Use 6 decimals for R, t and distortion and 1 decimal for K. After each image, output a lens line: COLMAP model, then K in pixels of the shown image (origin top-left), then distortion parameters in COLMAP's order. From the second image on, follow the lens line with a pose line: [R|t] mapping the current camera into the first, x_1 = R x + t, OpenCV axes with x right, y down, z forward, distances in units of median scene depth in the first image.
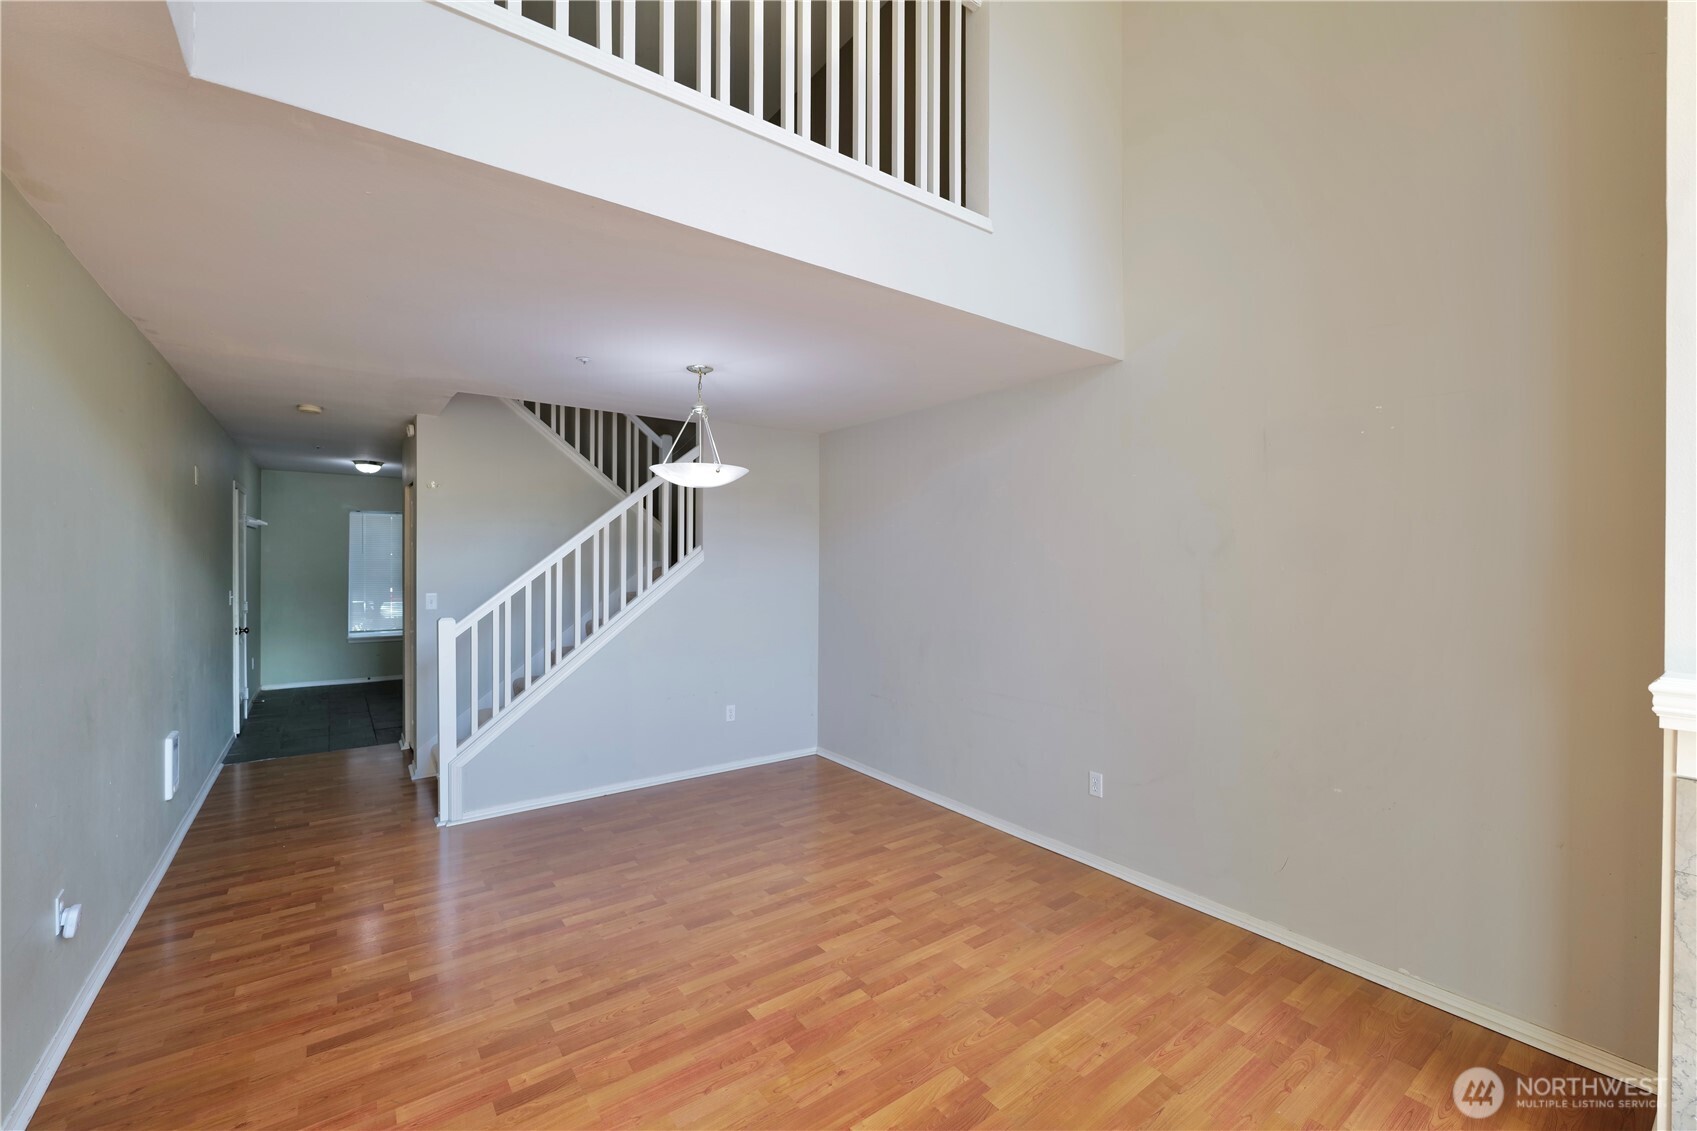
lens RADIAL K [[696.5, 0, 848.7], [0, 696.5, 560.7], [0, 0, 1]] dist [-0.004525, 0.000128]
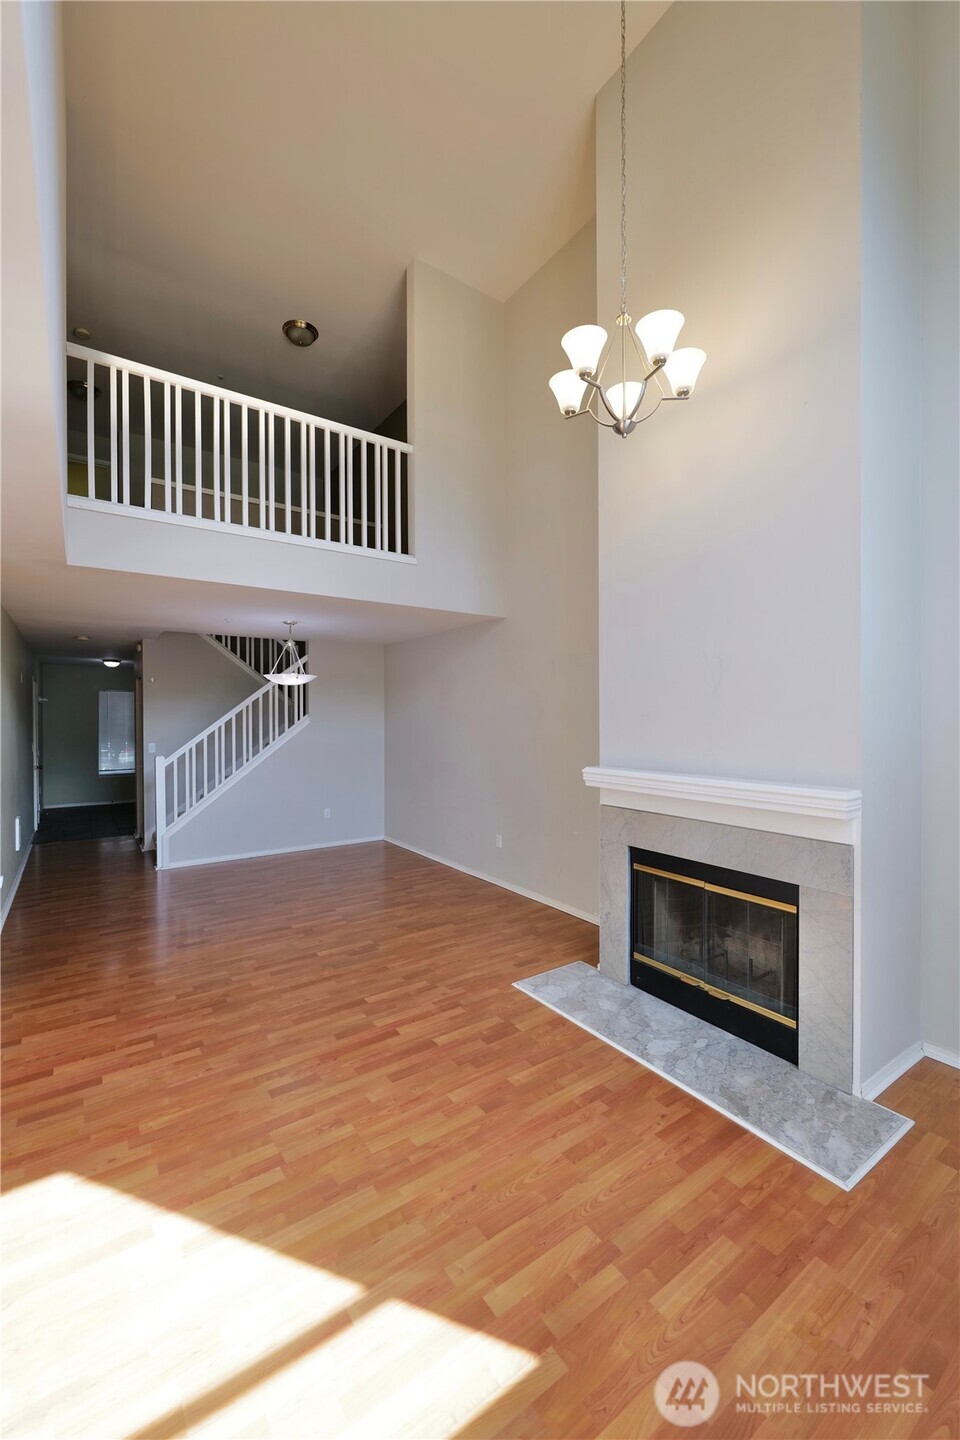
lens RADIAL K [[582.6, 0, 481.8], [0, 582.6, 719.5], [0, 0, 1]] dist [-0.001544, -0.000926]
pose [[0.999583, -0.006722, -0.028092, 0.345197], [0.006779, 0.999975, 0.001938, -0.012137], [0.028078, -0.002128, 0.999603, -0.561341]]
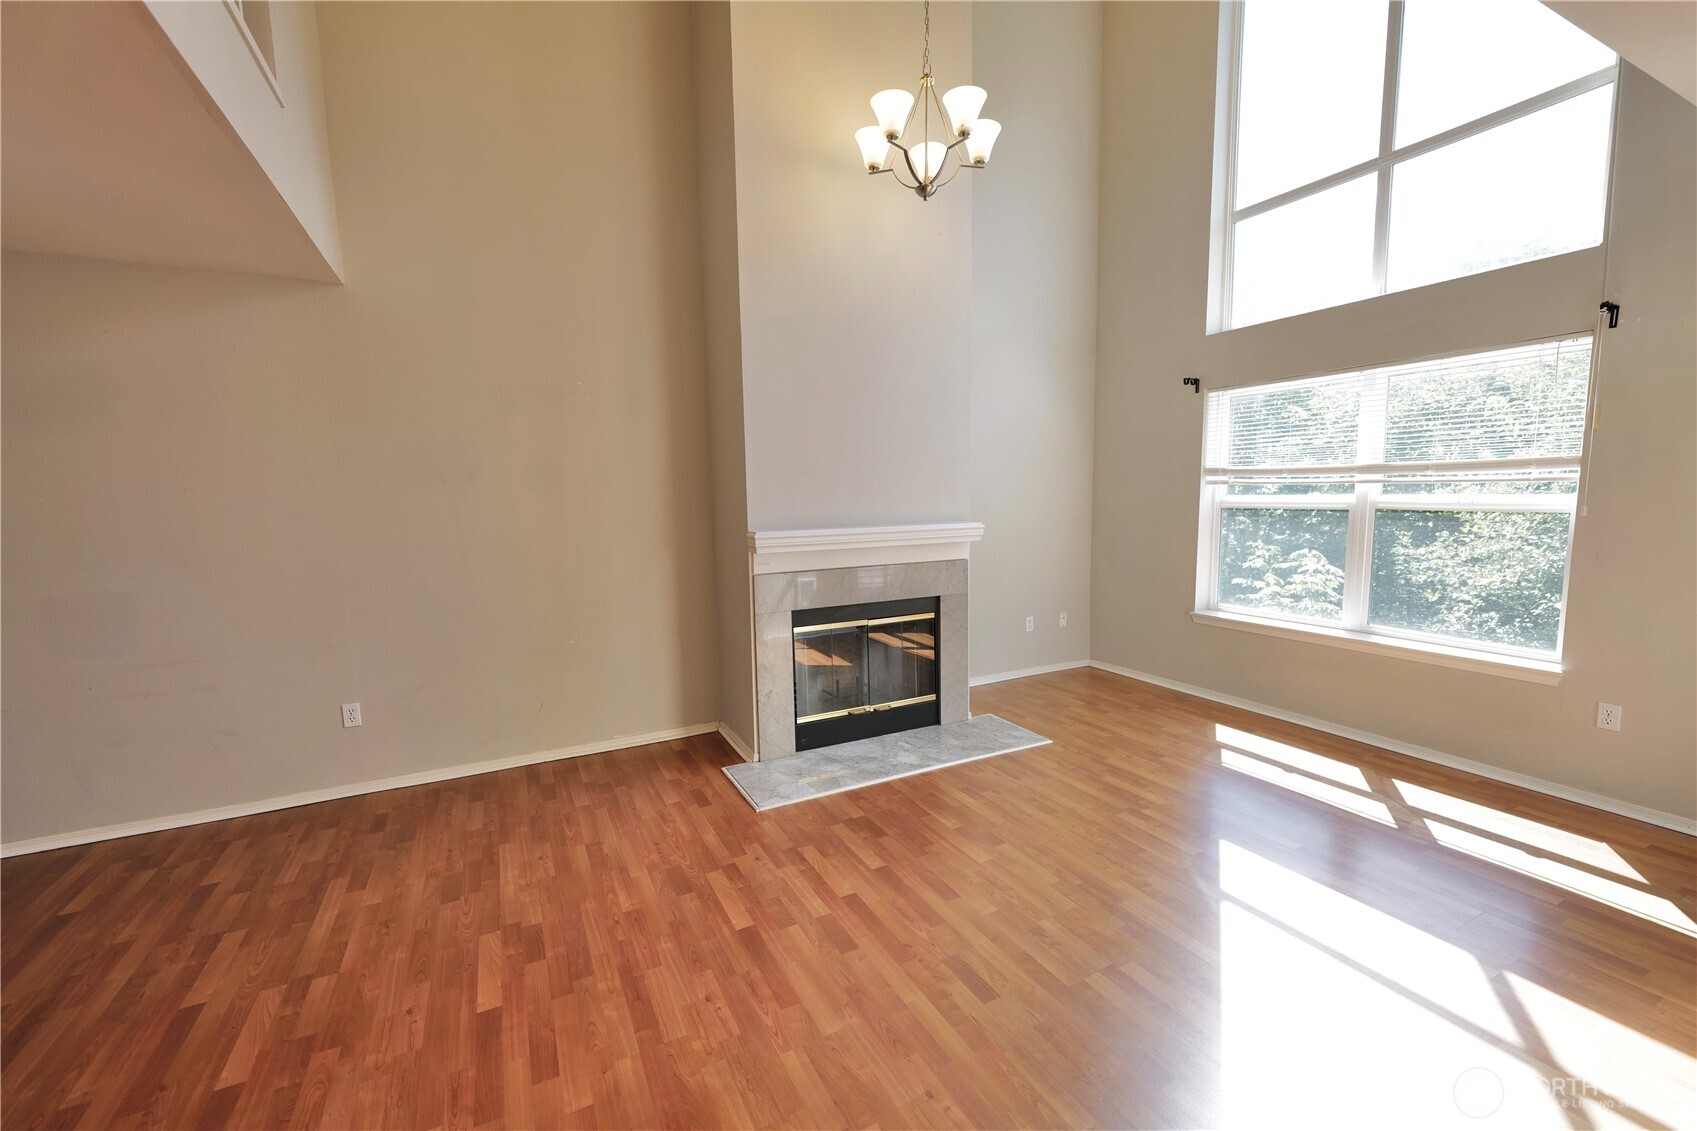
lens RADIAL K [[686.5, 0, 841.2], [0, 686.5, 561.9], [0, 0, 1]] dist [-0.001544, -0.000926]
pose [[0.166531, -0.110160, 0.979863, -0.451854], [0.019331, 0.993913, 0.108454, 0.009686], [-0.985847, 0.000881, 0.167647, 0.138075]]
